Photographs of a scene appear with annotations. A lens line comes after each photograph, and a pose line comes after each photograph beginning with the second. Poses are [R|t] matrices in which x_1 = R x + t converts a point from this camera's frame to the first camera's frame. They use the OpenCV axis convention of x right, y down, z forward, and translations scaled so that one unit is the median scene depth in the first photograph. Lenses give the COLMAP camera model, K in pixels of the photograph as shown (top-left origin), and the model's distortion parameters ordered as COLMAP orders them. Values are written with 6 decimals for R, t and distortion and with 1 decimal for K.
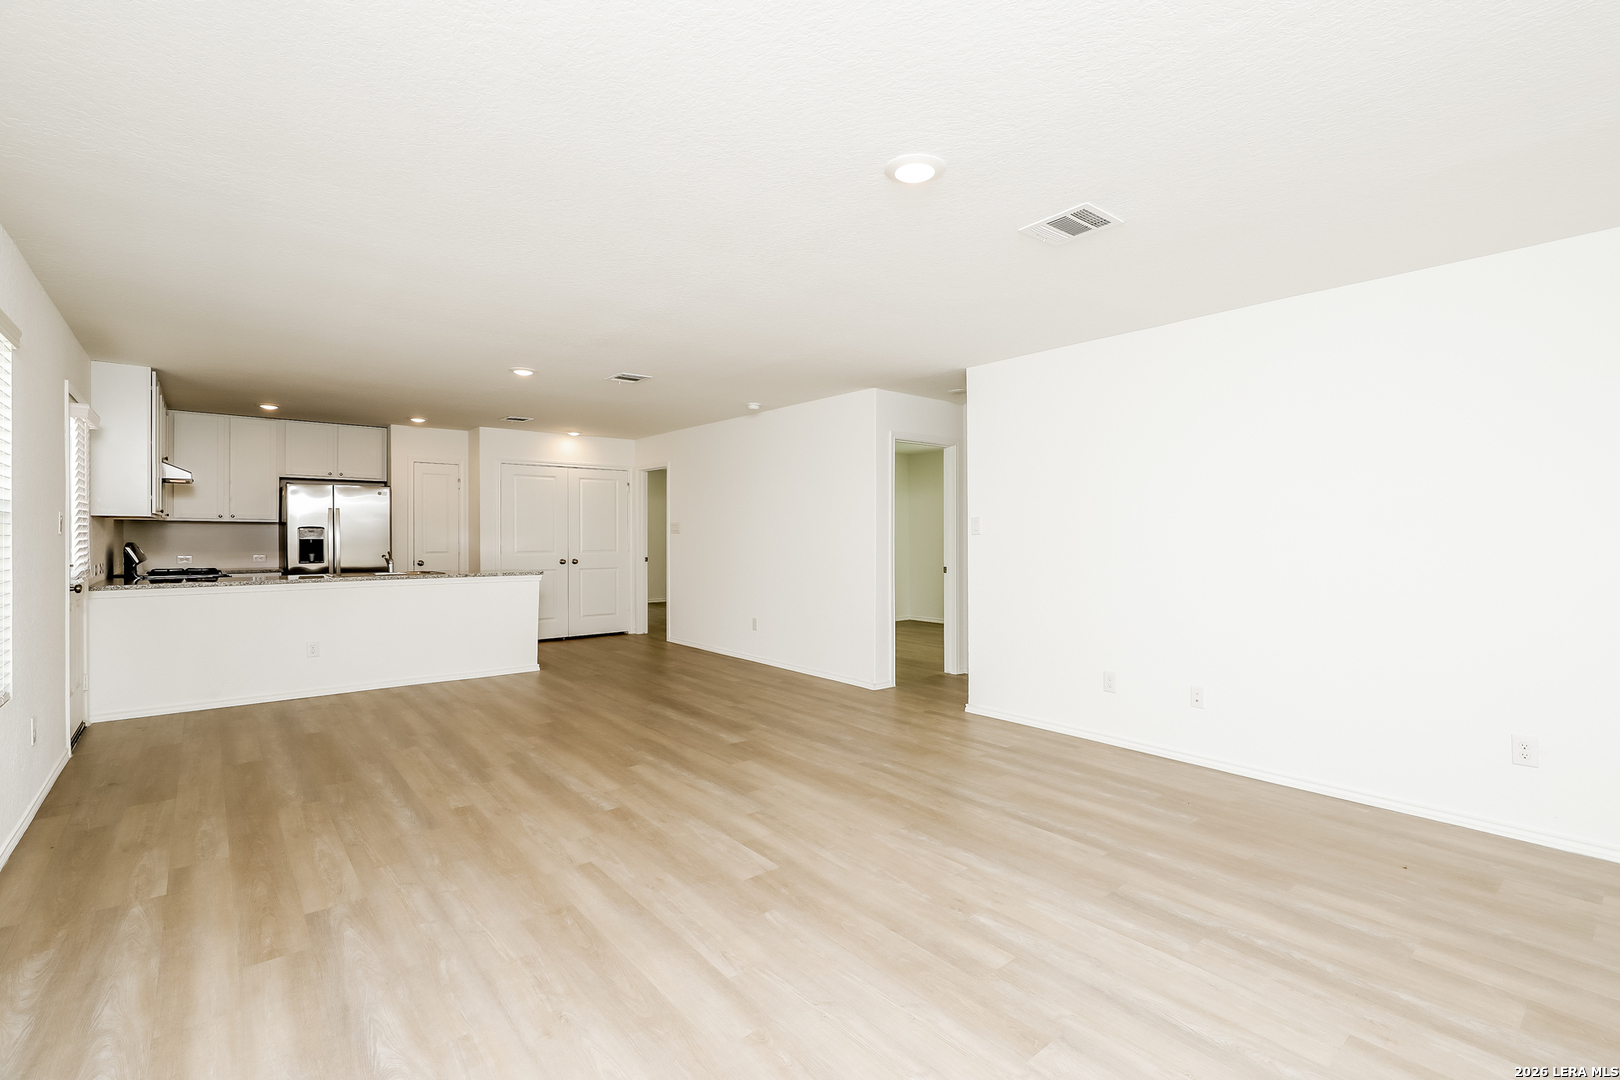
lens RADIAL K [[738.0, 0, 822.7], [0, 738.0, 535.2], [0, 0, 1]] dist [0.002968, 0.000068]
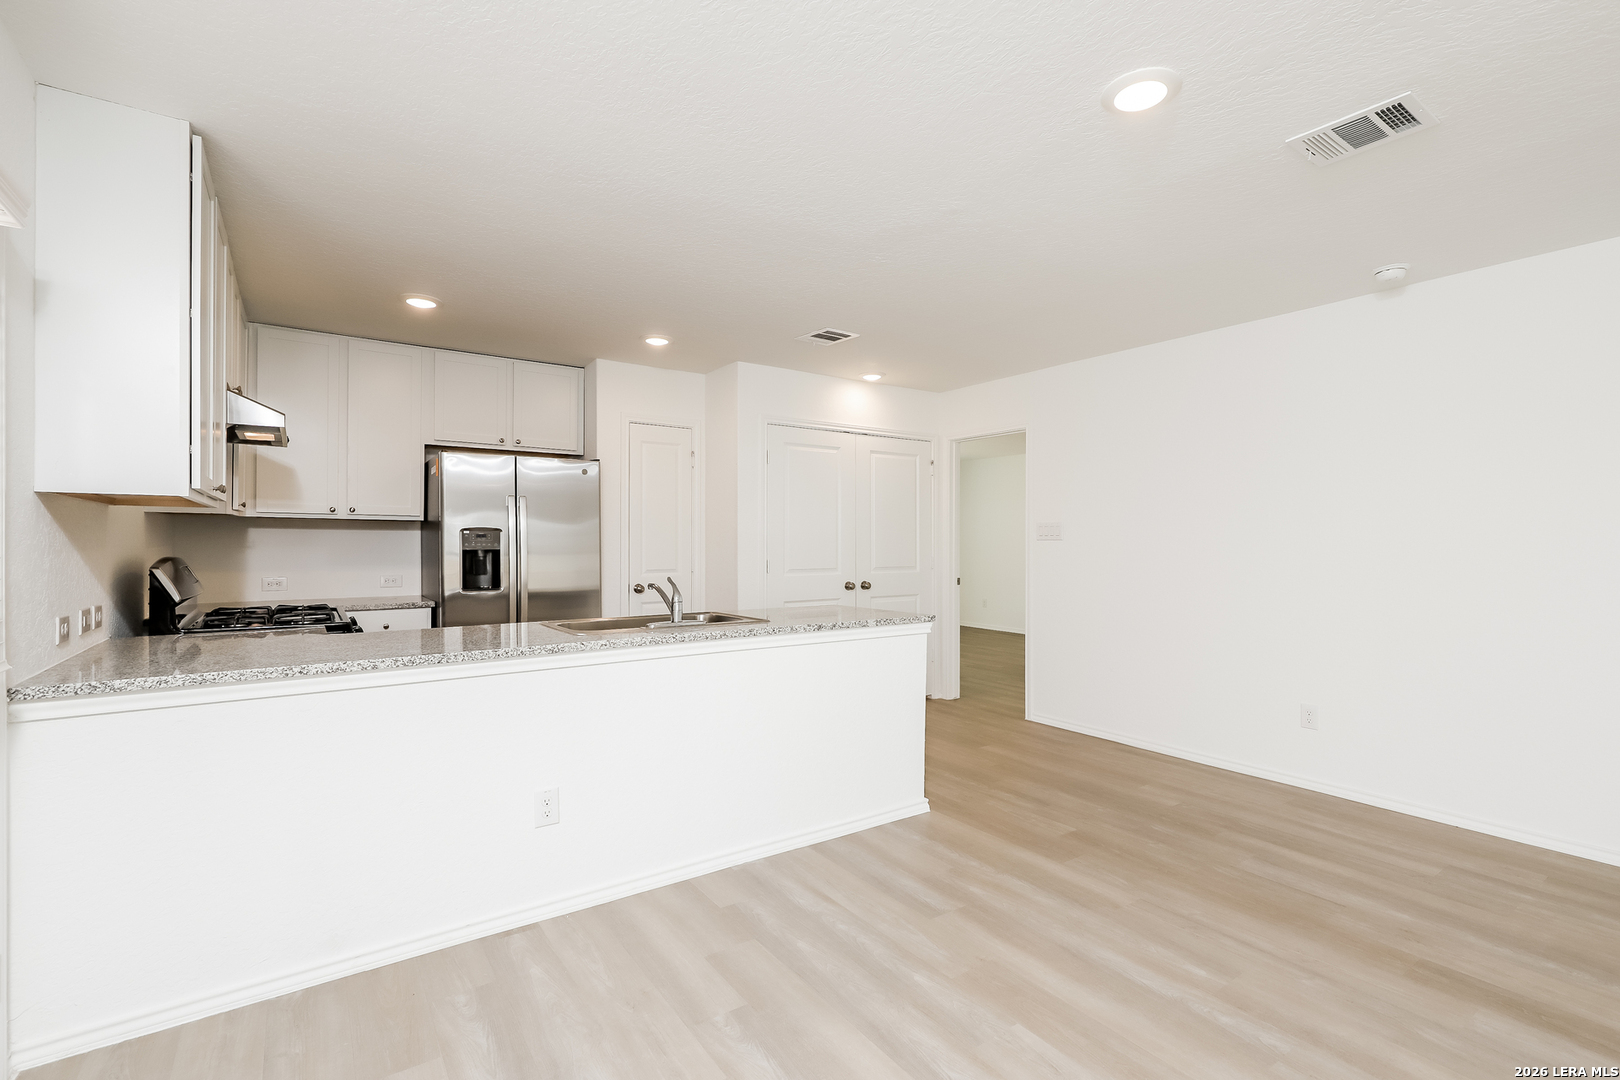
lens RADIAL K [[738.0, 0, 822.7], [0, 738.0, 535.2], [0, 0, 1]] dist [0.002968, 0.000068]
pose [[0.996818, -0.000596, -0.079713, -0.383788], [-0.000210, 0.999949, -0.010107, -0.000342], [0.079714, 0.010091, 0.996767, 0.452430]]
